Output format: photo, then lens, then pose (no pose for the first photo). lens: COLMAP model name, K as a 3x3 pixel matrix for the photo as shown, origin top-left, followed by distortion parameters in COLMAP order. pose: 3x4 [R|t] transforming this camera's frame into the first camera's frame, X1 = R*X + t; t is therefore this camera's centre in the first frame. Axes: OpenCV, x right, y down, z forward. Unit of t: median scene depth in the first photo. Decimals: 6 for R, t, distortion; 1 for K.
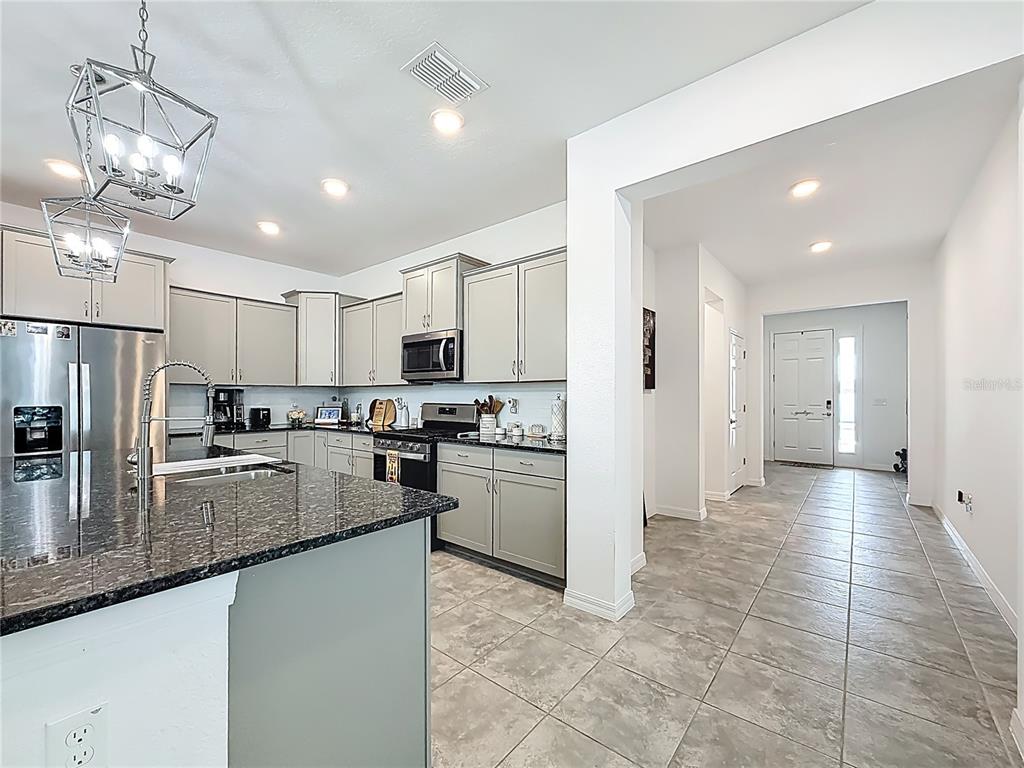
lens RADIAL K [[430.1, 0, 511.2], [0, 430.1, 395.7], [0, 0, 1]] dist [0.001114, 0.000255]
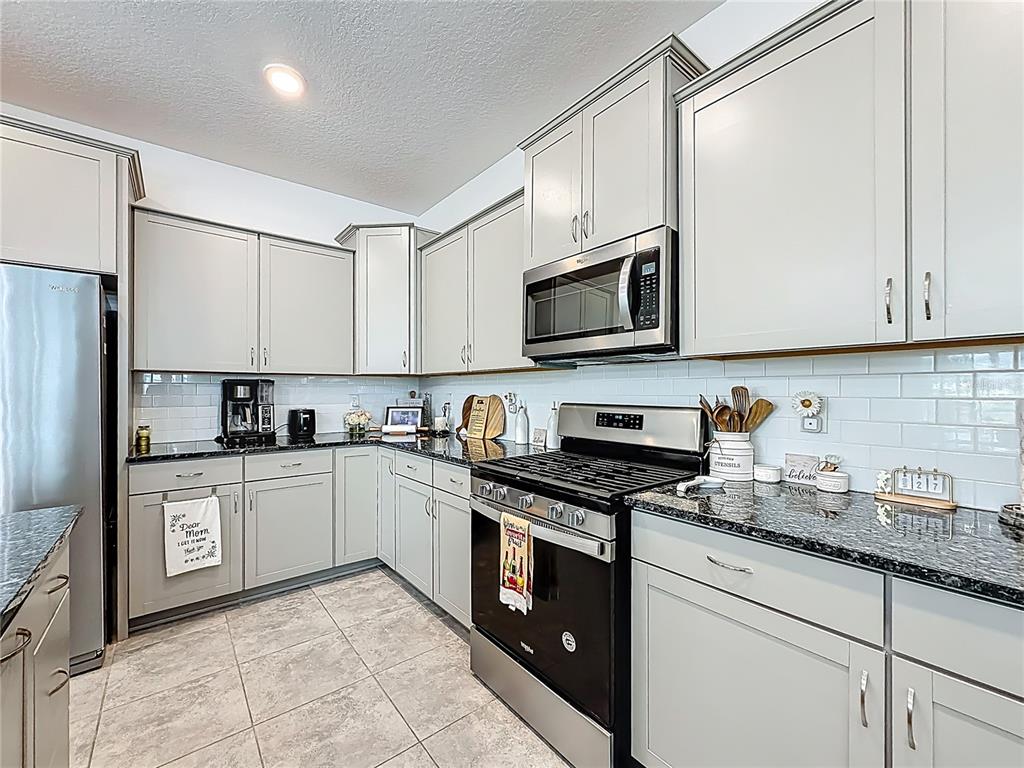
lens RADIAL K [[421.3, 0, 511.7], [0, 421.3, 389.7], [0, 0, 1]] dist [-0.001028, -0.000084]
pose [[0.980091, -0.003543, -0.198518, -0.165908], [0.003550, 0.999994, -0.000322, 0.000907], [0.198518, -0.000389, 0.980097, 0.499434]]
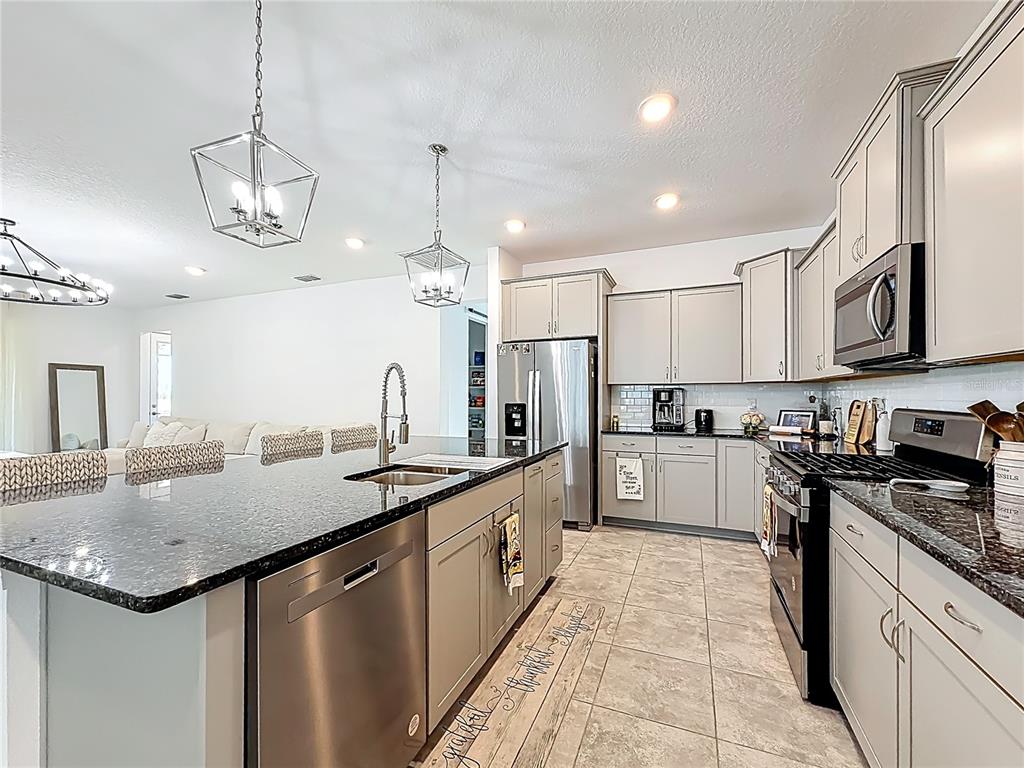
lens RADIAL K [[430.1, 0, 511.2], [0, 430.1, 395.7], [0, 0, 1]] dist [0.001114, 0.000255]
pose [[0.294381, -0.002220, -0.955685, 0.158331], [0.003404, 0.999993, -0.001275, 0.001059], [0.955682, -0.002878, 0.294387, 0.415653]]
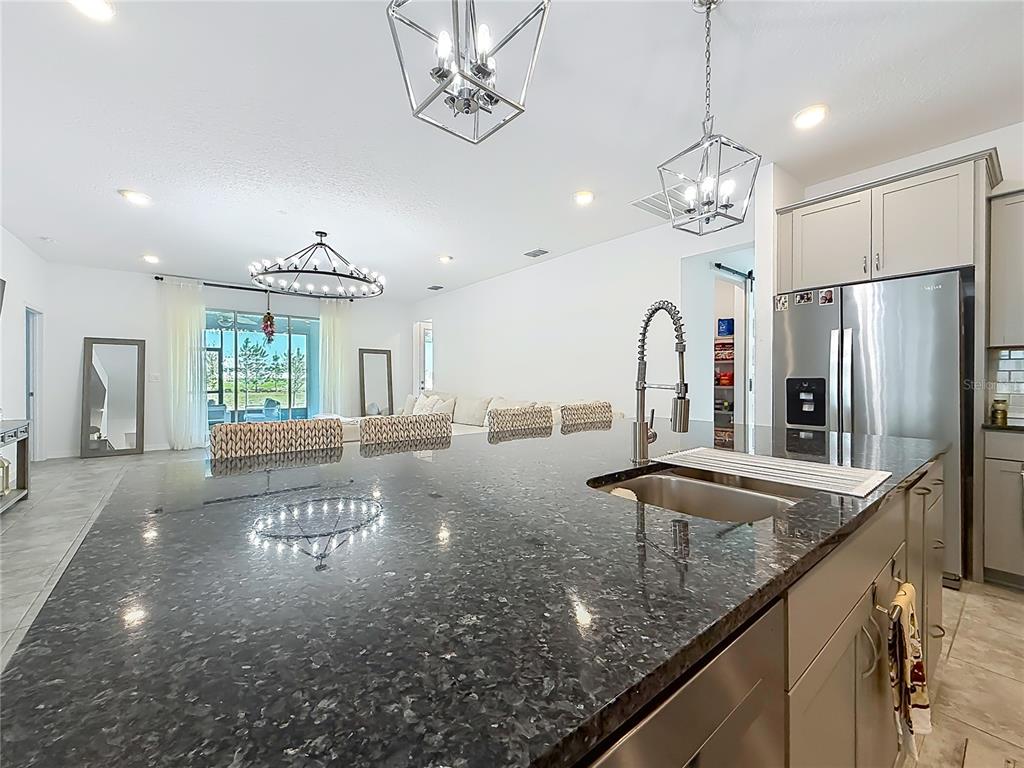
lens RADIAL K [[418.3, 0, 508.5], [0, 418.3, 379.2], [0, 0, 1]] dist [0.000644, 0.000021]
pose [[-0.208937, 0.003900, -0.977921, -0.026866], [0.002201, 0.999991, 0.003518, 0.015995], [0.977927, -0.001417, -0.208943, 0.390316]]
